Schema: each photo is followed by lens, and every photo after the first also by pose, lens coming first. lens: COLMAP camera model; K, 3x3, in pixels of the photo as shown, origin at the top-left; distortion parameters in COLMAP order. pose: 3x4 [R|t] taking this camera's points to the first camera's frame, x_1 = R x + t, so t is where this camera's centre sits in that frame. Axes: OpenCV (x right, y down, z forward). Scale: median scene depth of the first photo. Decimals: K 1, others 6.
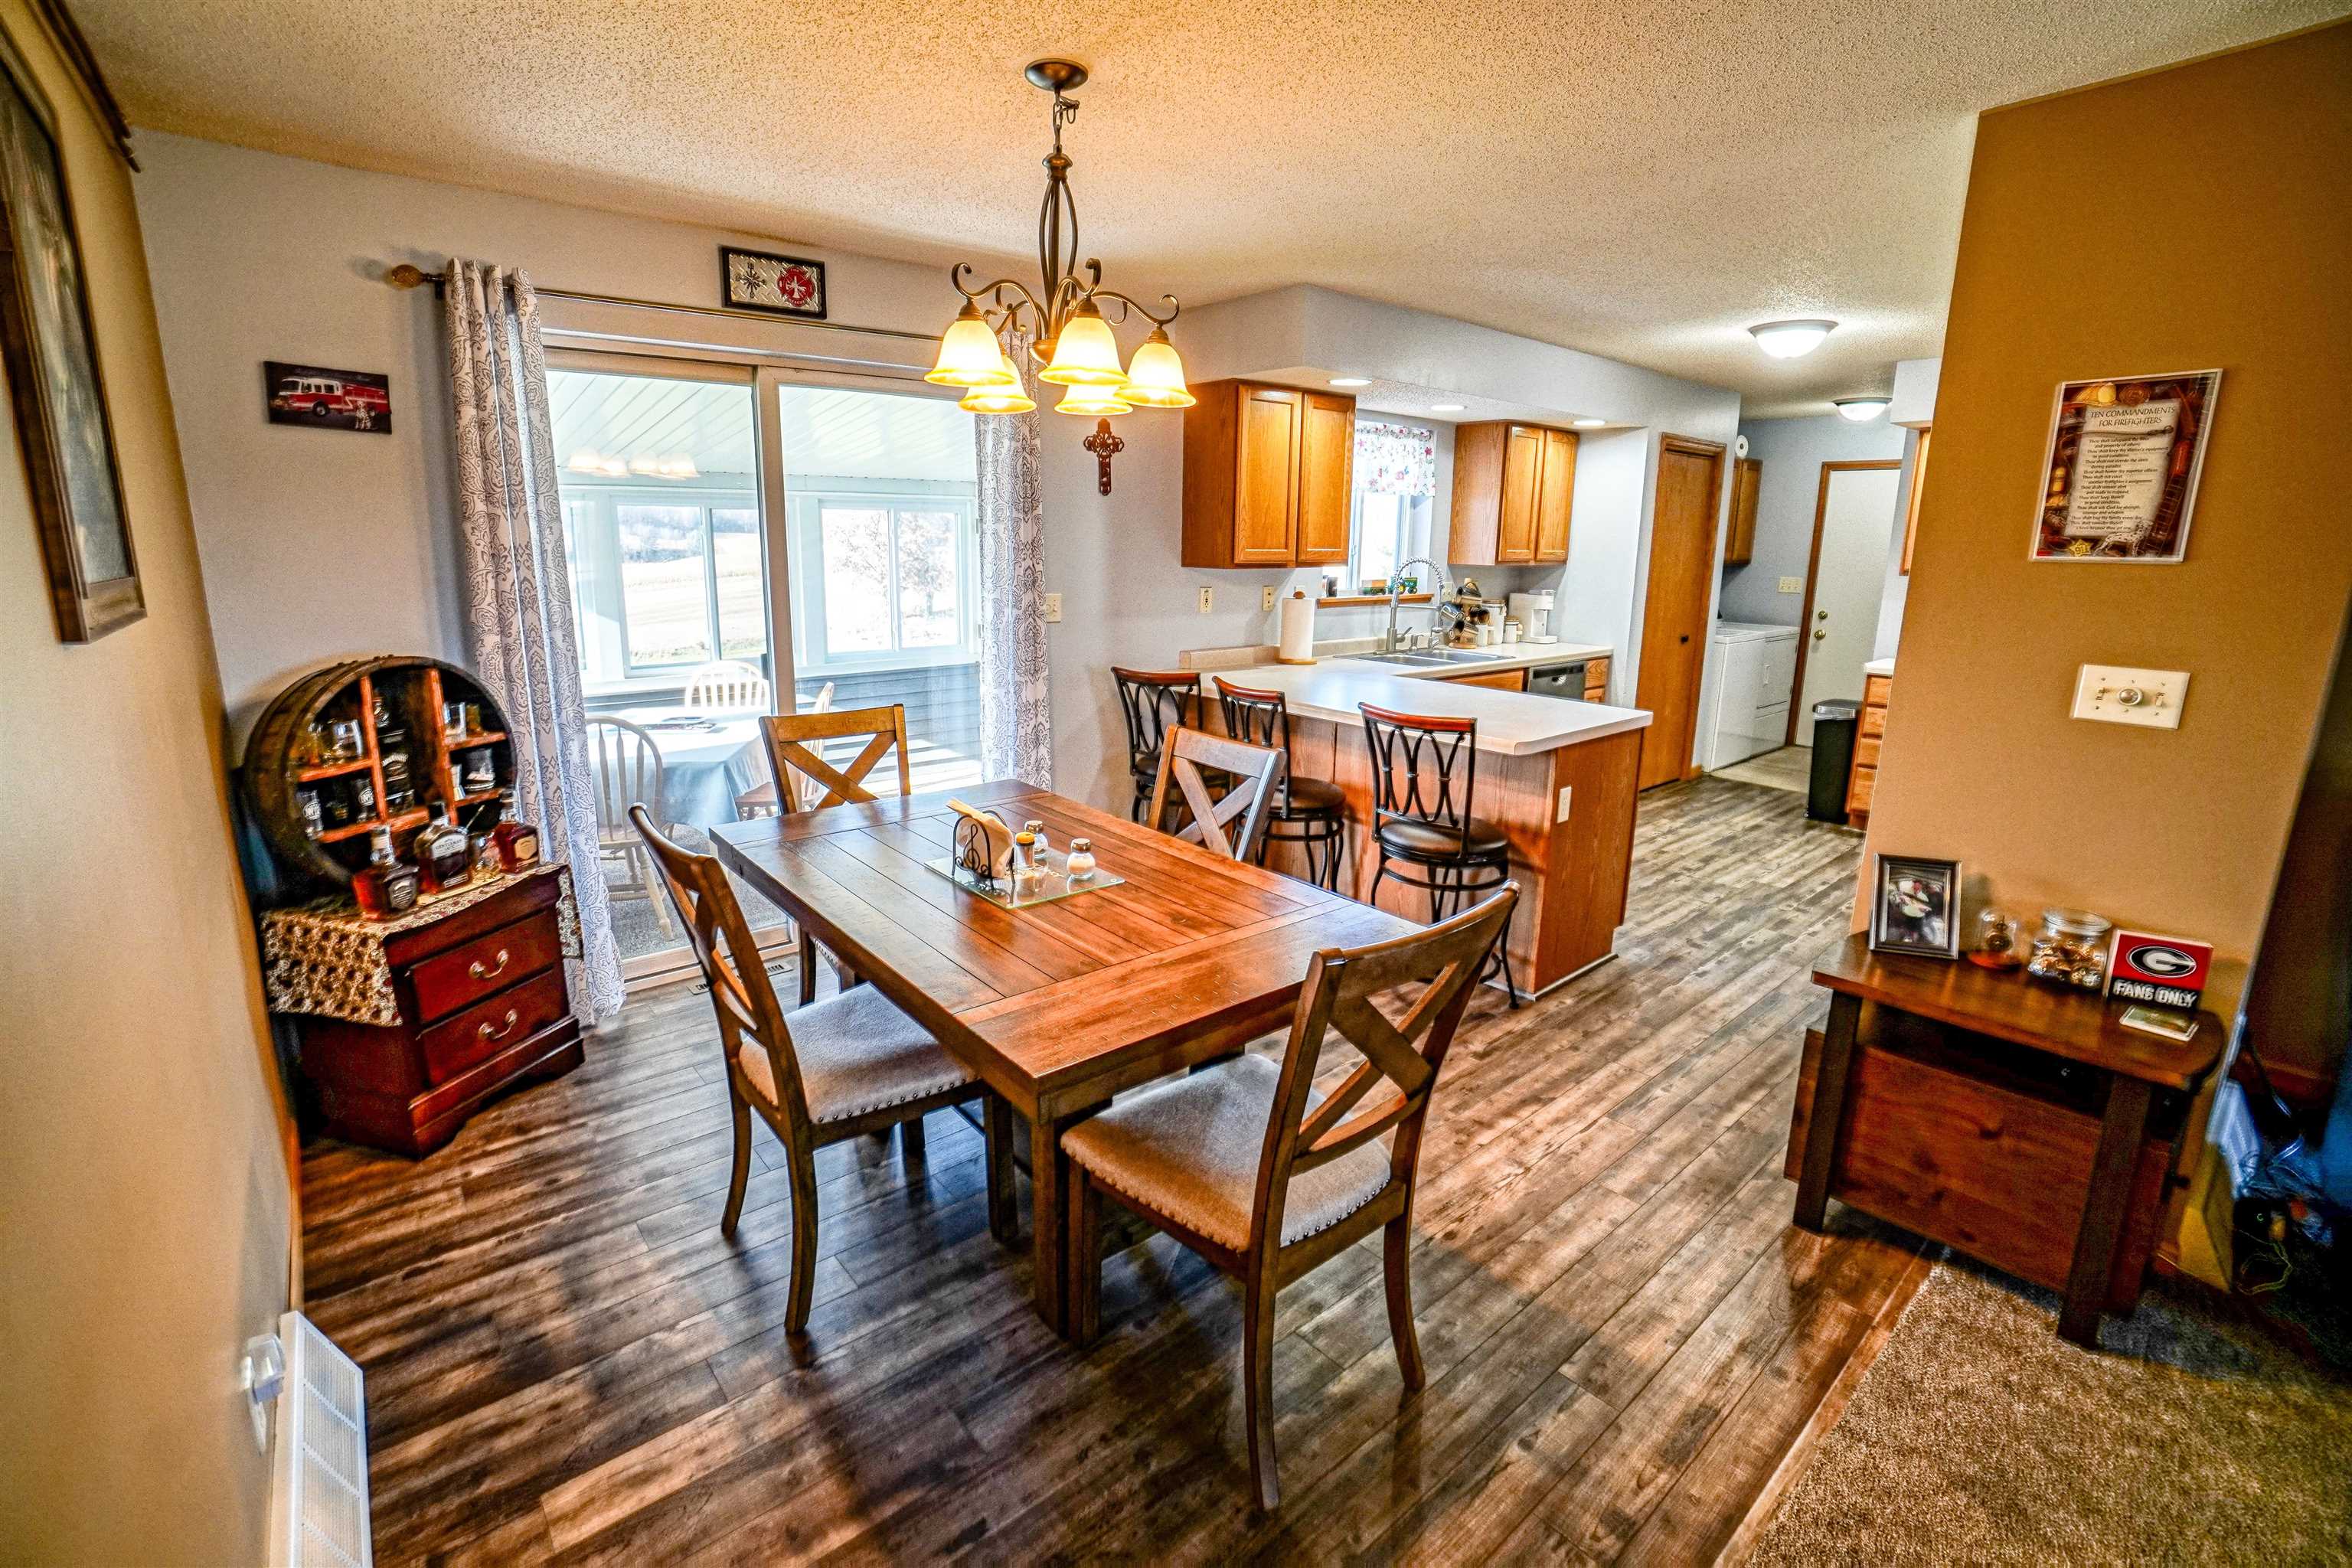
lens RADIAL K [[1047.5, 0, 1159.2], [0, 1047.5, 761.8], [0, 0, 1]] dist [-0.064062, 0.025136]
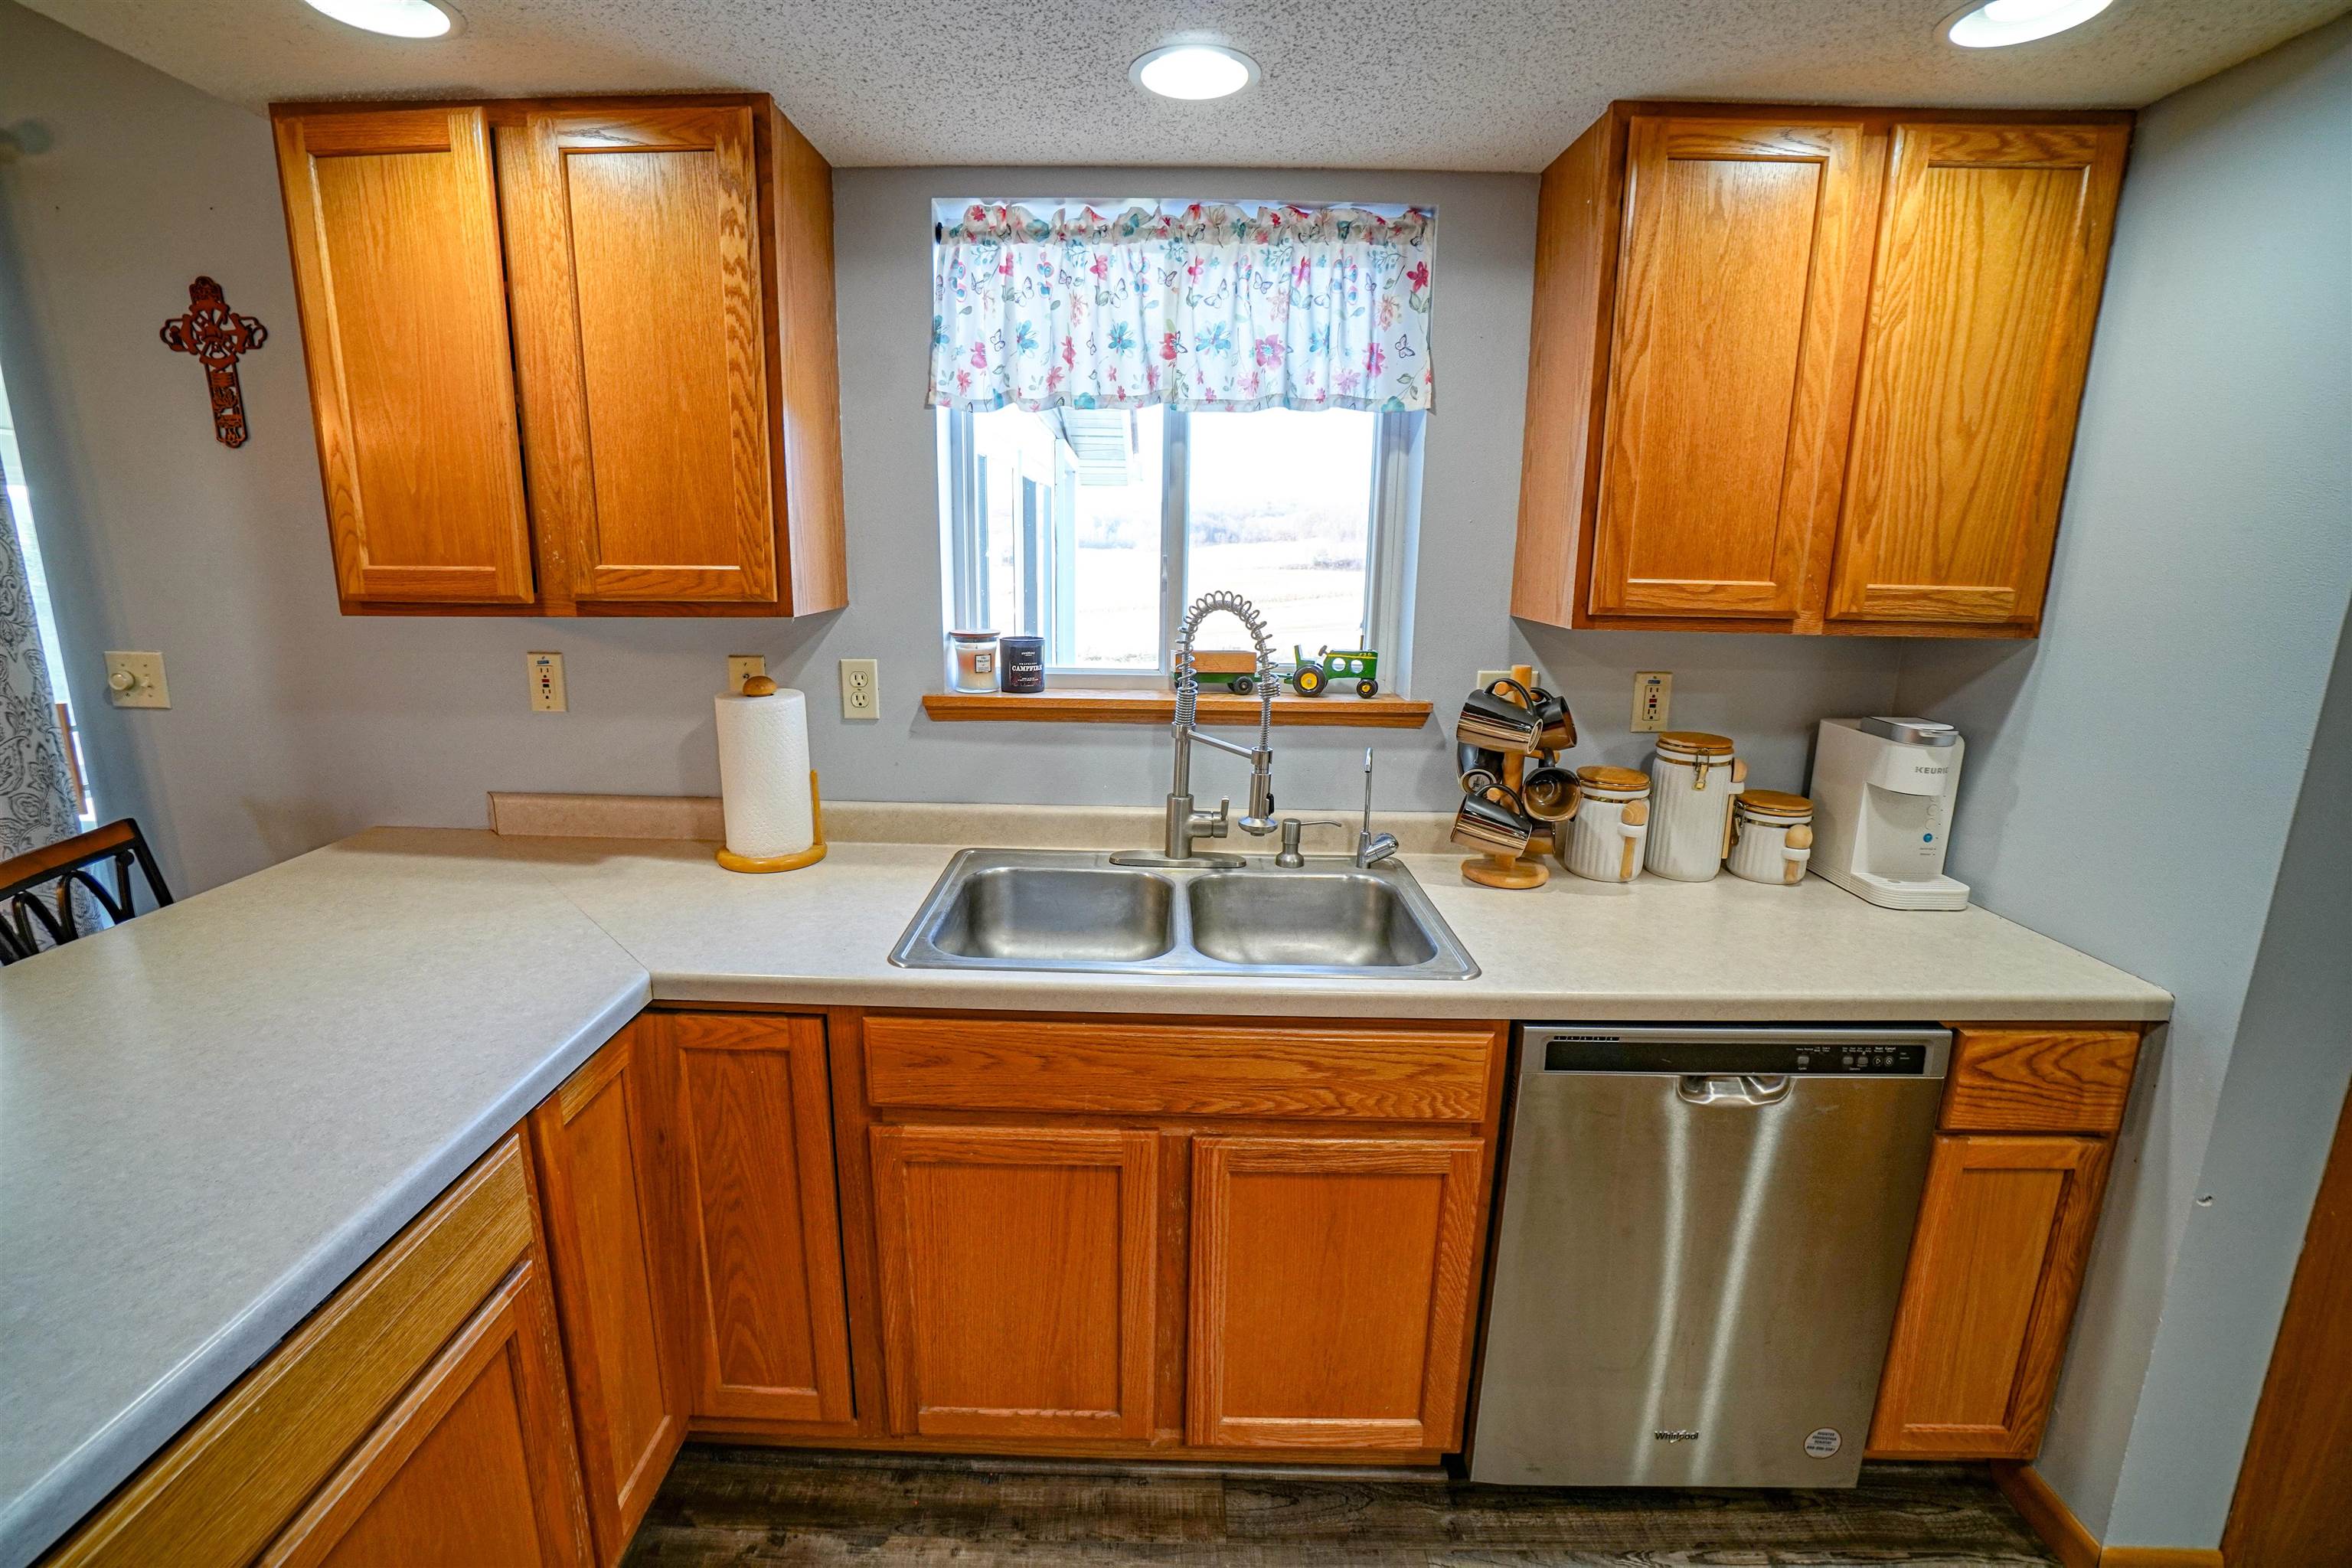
lens RADIAL K [[1034.6, 0, 1143.0], [0, 1034.6, 764.3], [0, 0, 1]] dist [-0.065459, 0.023961]
pose [[0.757788, 0.137636, -0.637819, 0.860759], [-0.143185, 0.988751, 0.043248, -0.300644], [0.636596, 0.058553, 0.768971, 1.441546]]
